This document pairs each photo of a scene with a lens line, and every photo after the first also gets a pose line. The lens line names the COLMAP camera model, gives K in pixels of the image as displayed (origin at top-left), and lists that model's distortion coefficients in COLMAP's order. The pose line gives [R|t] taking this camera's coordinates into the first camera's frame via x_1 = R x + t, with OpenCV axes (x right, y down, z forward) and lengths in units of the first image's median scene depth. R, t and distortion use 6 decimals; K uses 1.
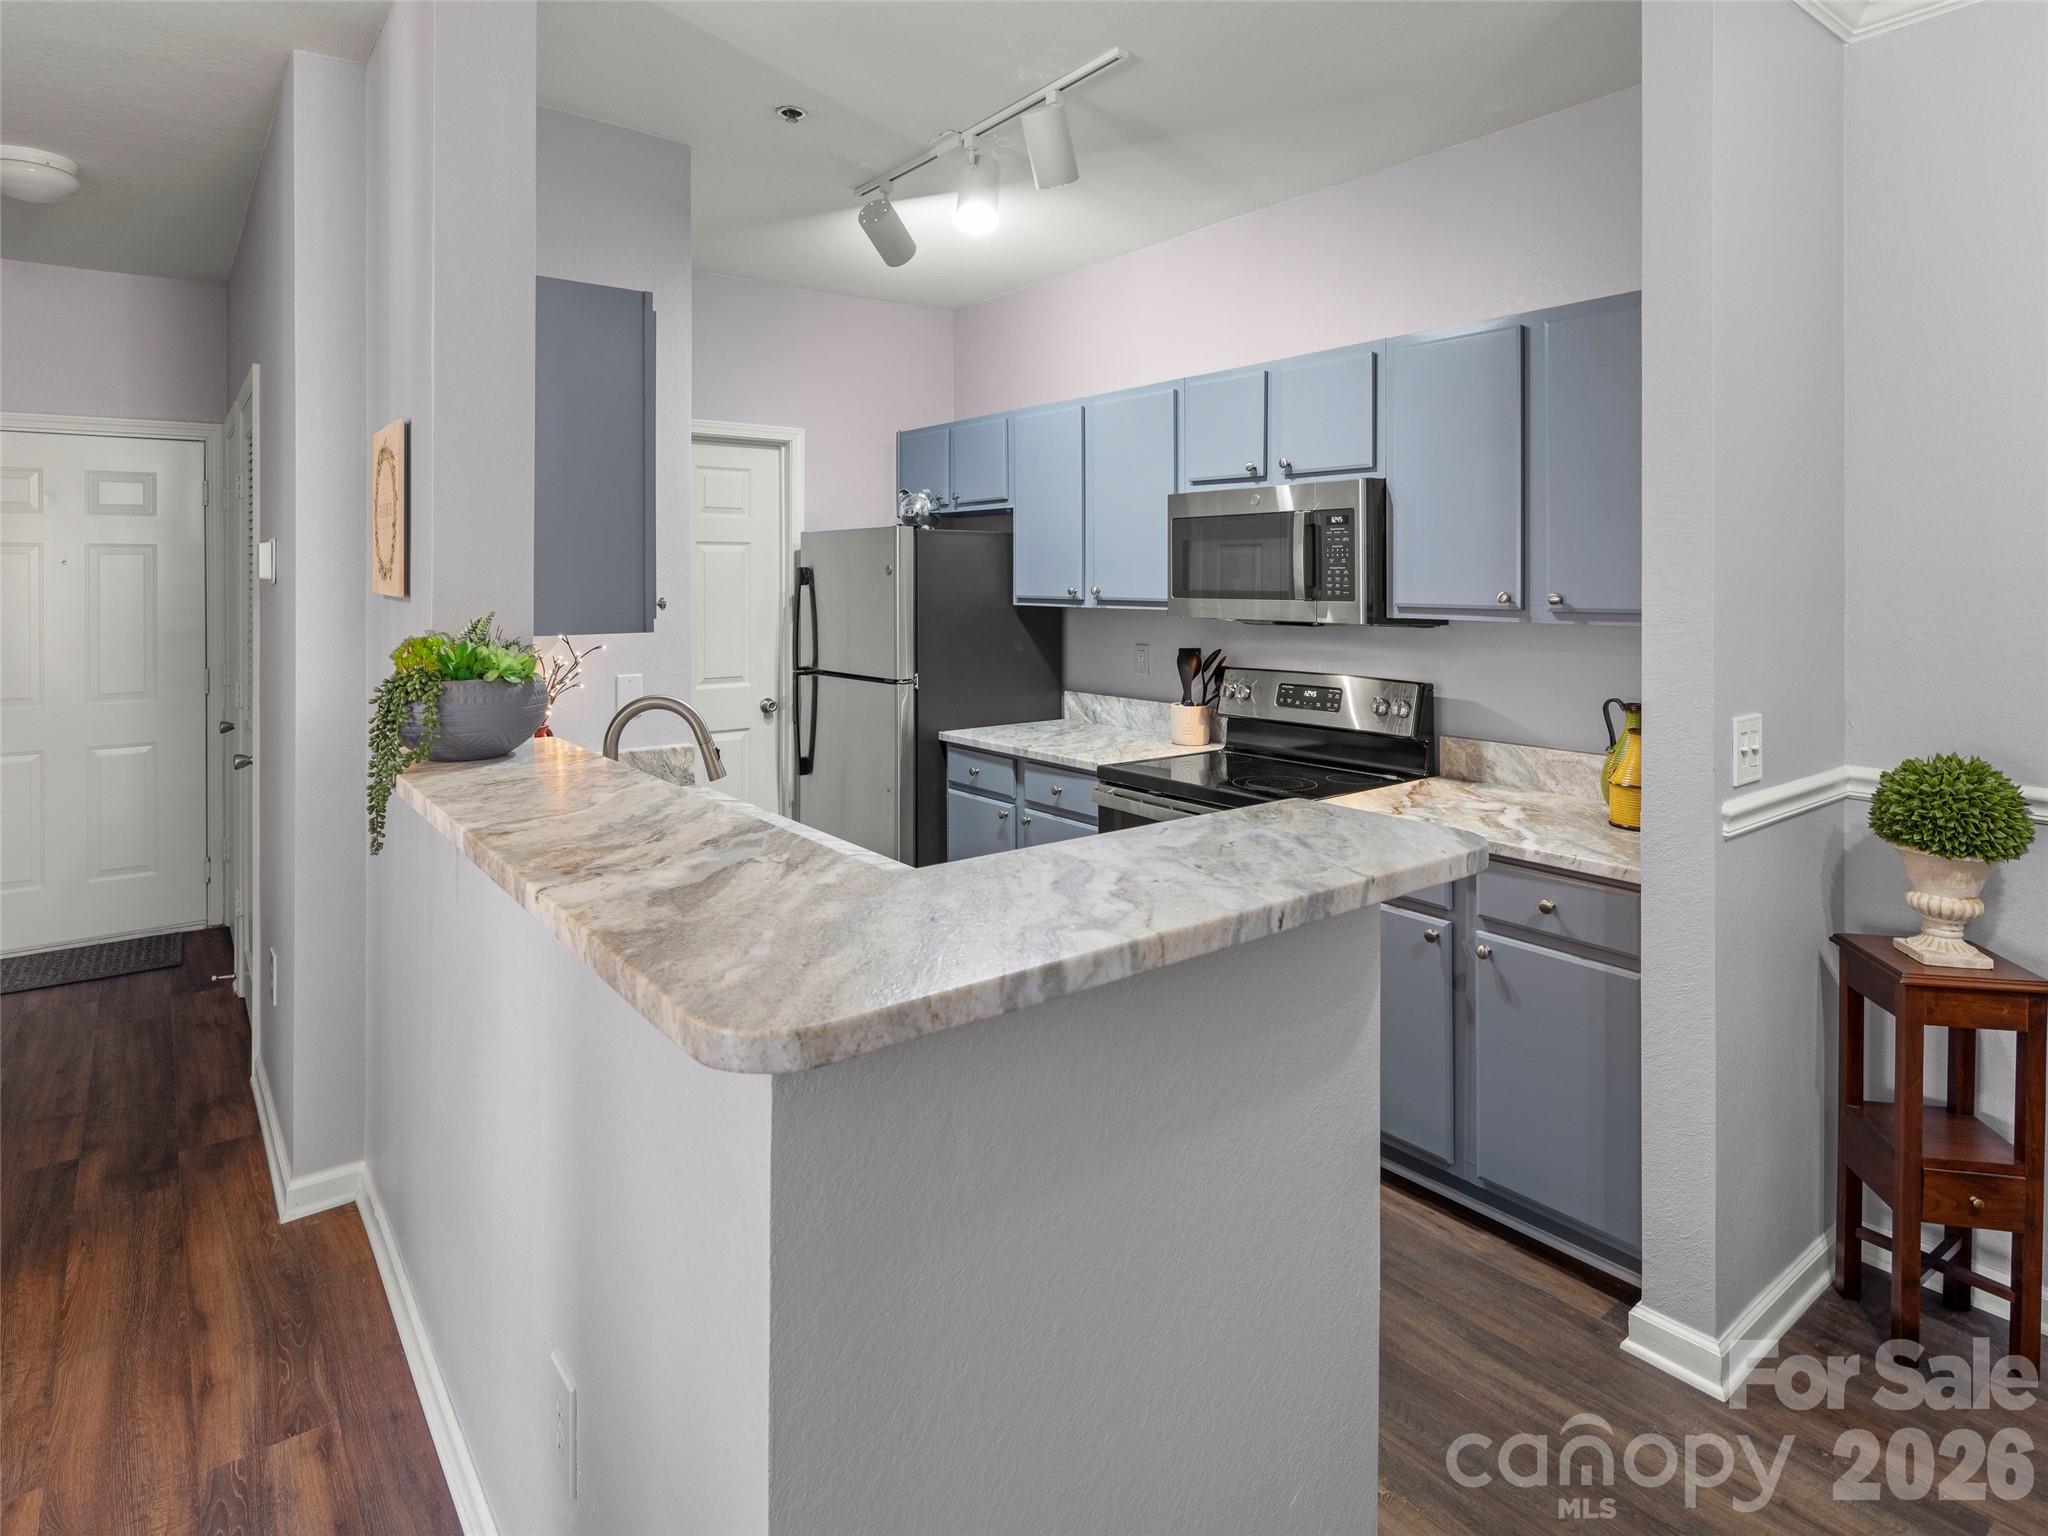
lens RADIAL K [[1141.1, 0, 997.0], [0, 1141.1, 566.0], [0, 0, 1]] dist [-0.001477, -0.000437]
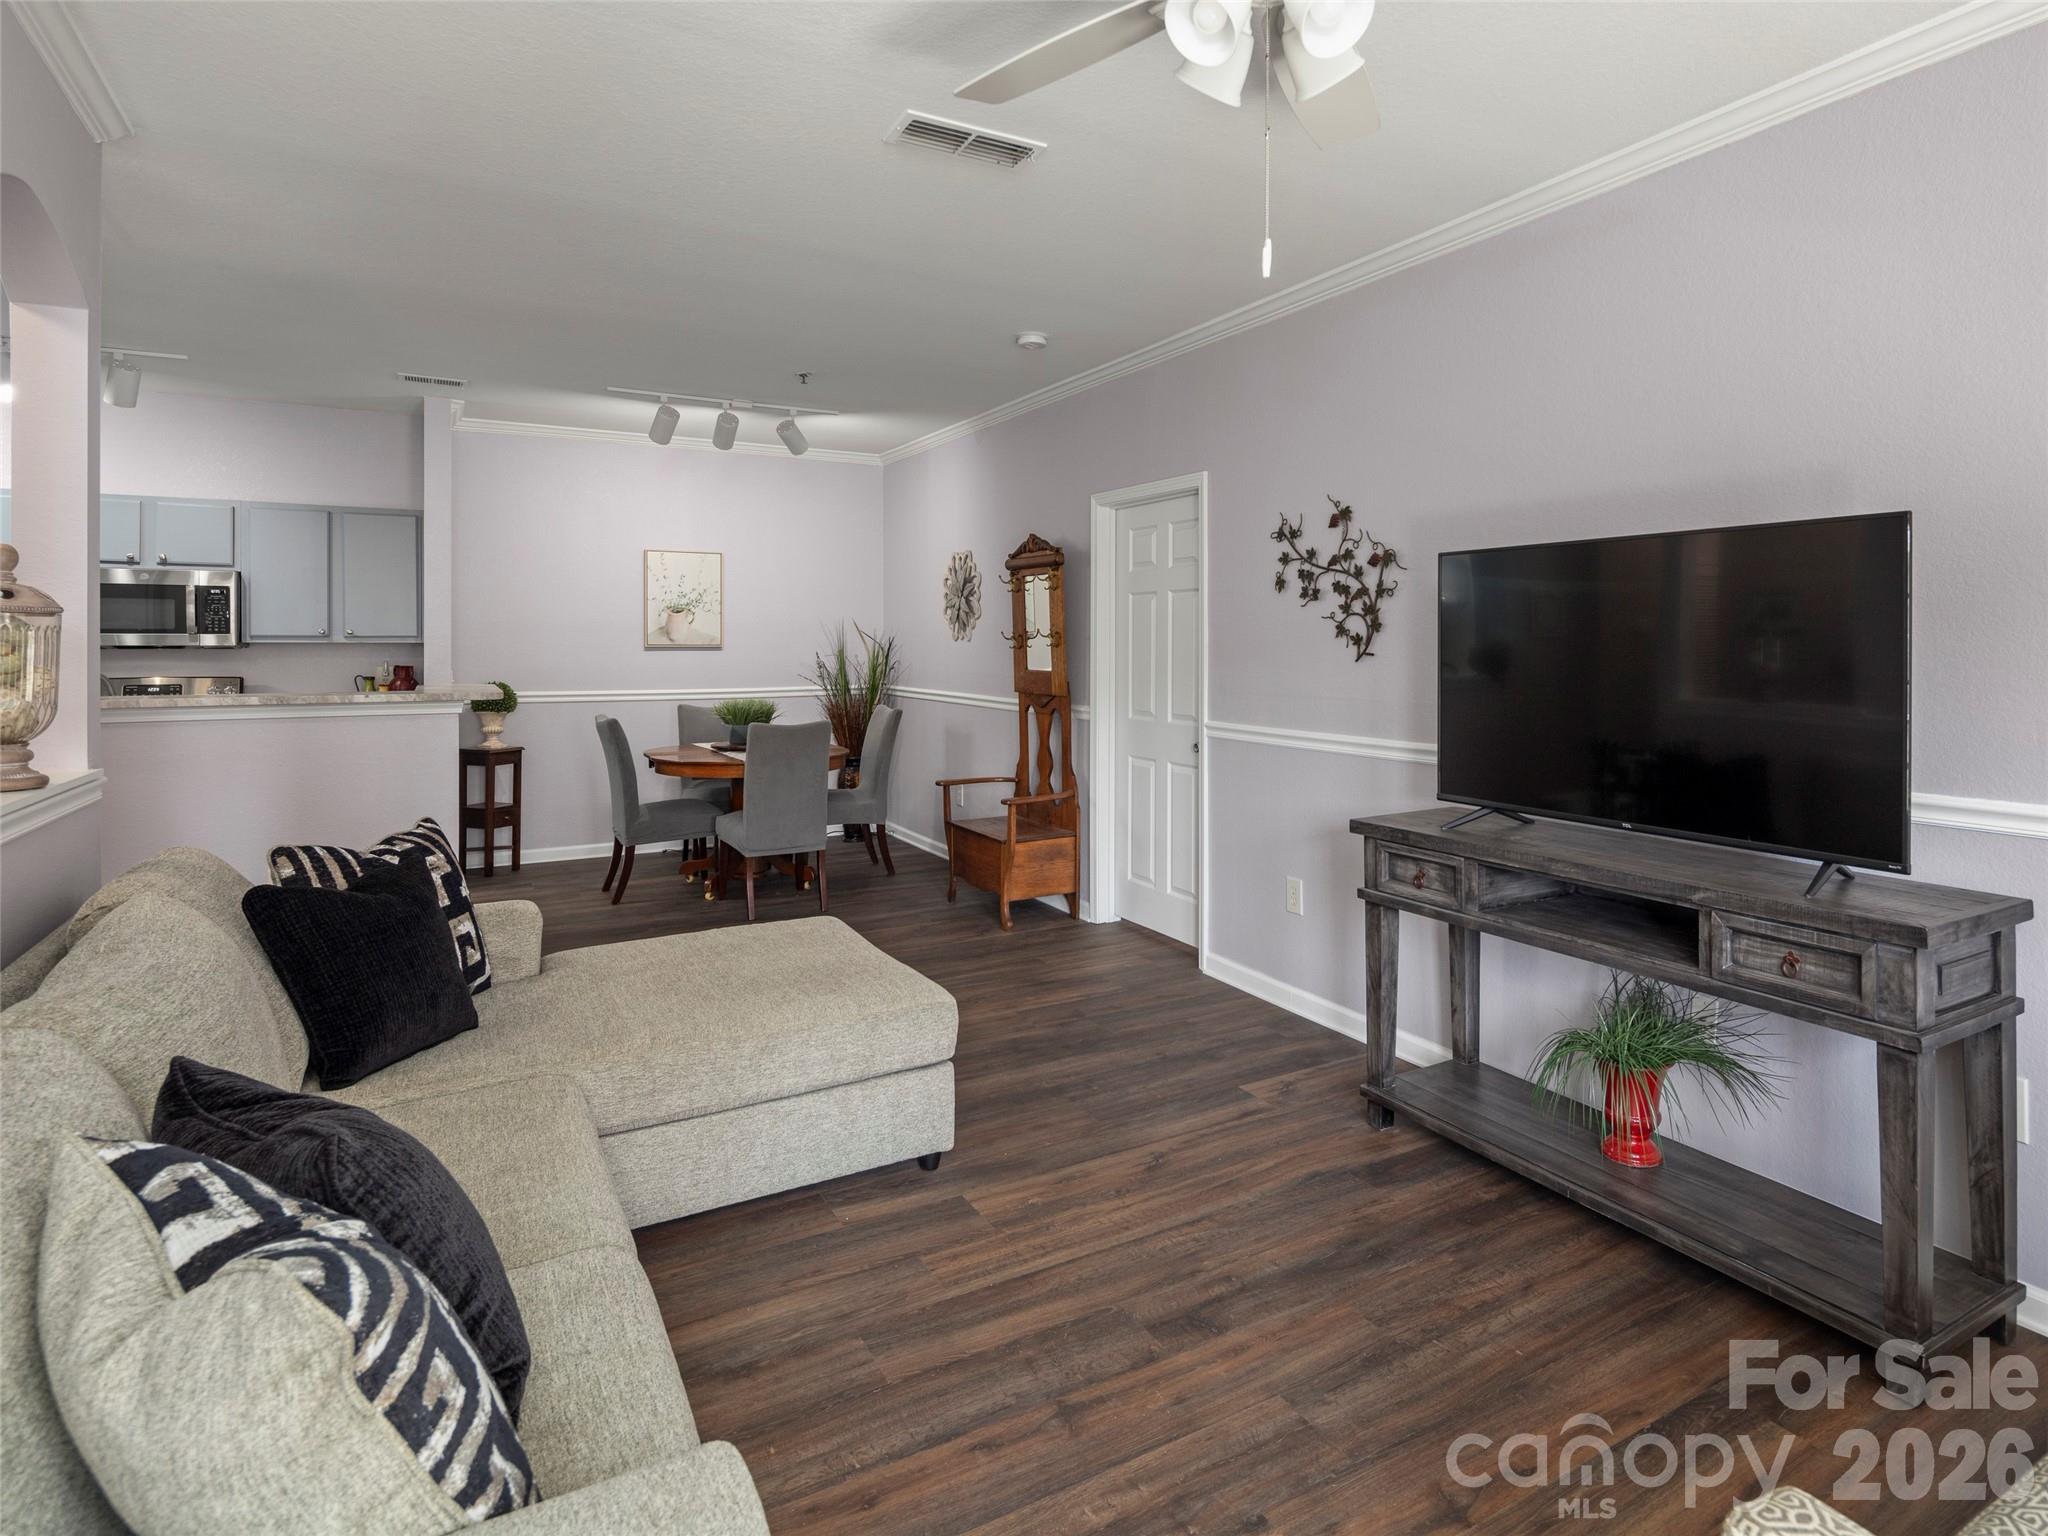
lens RADIAL K [[1136.5, 0, 1108.2], [0, 1136.5, 642.4], [0, 0, 1]] dist [0.001232, 0.000148]
pose [[0.097885, -0.001423, 0.995197, -1.425595], [-0.009247, 0.999955, 0.002339, 0.026083], [-0.995155, -0.009432, 0.097867, -0.663674]]
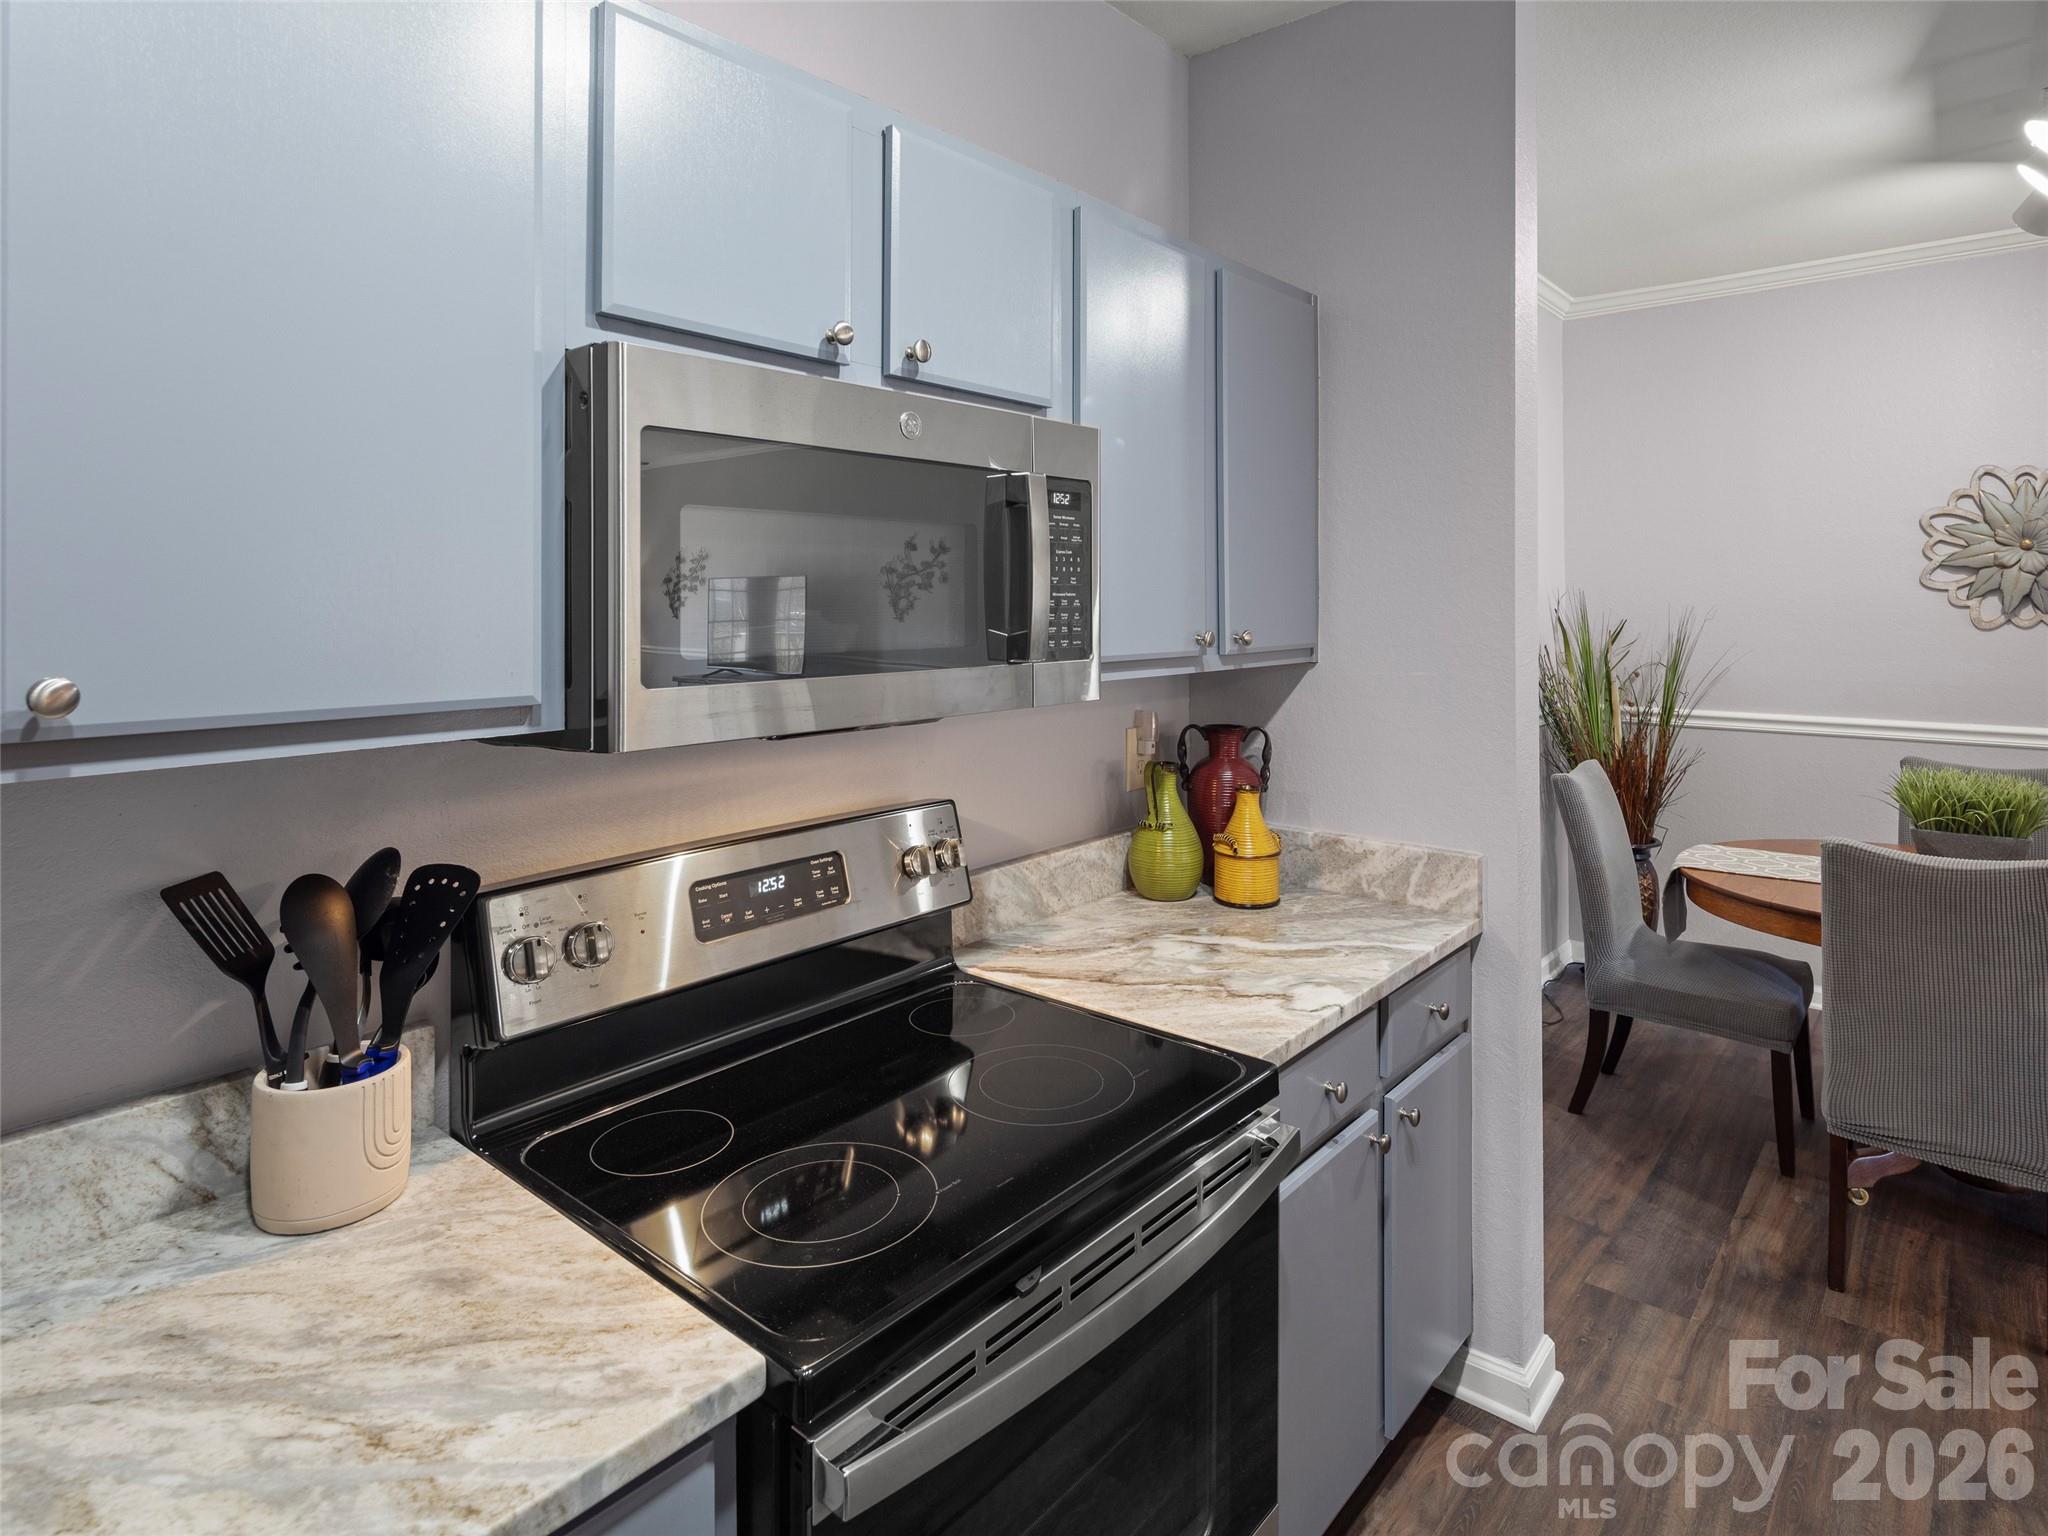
lens RADIAL K [[1131.9, 0, 1059.9], [0, 1131.9, 593.5], [0, 0, 1]] dist [0.002796, 0.000627]
pose [[-0.235087, 0.009173, 0.971931, -0.187961], [-0.001272, 0.999952, -0.009745, 0.006045], [-0.971973, -0.003527, -0.235064, 1.099648]]
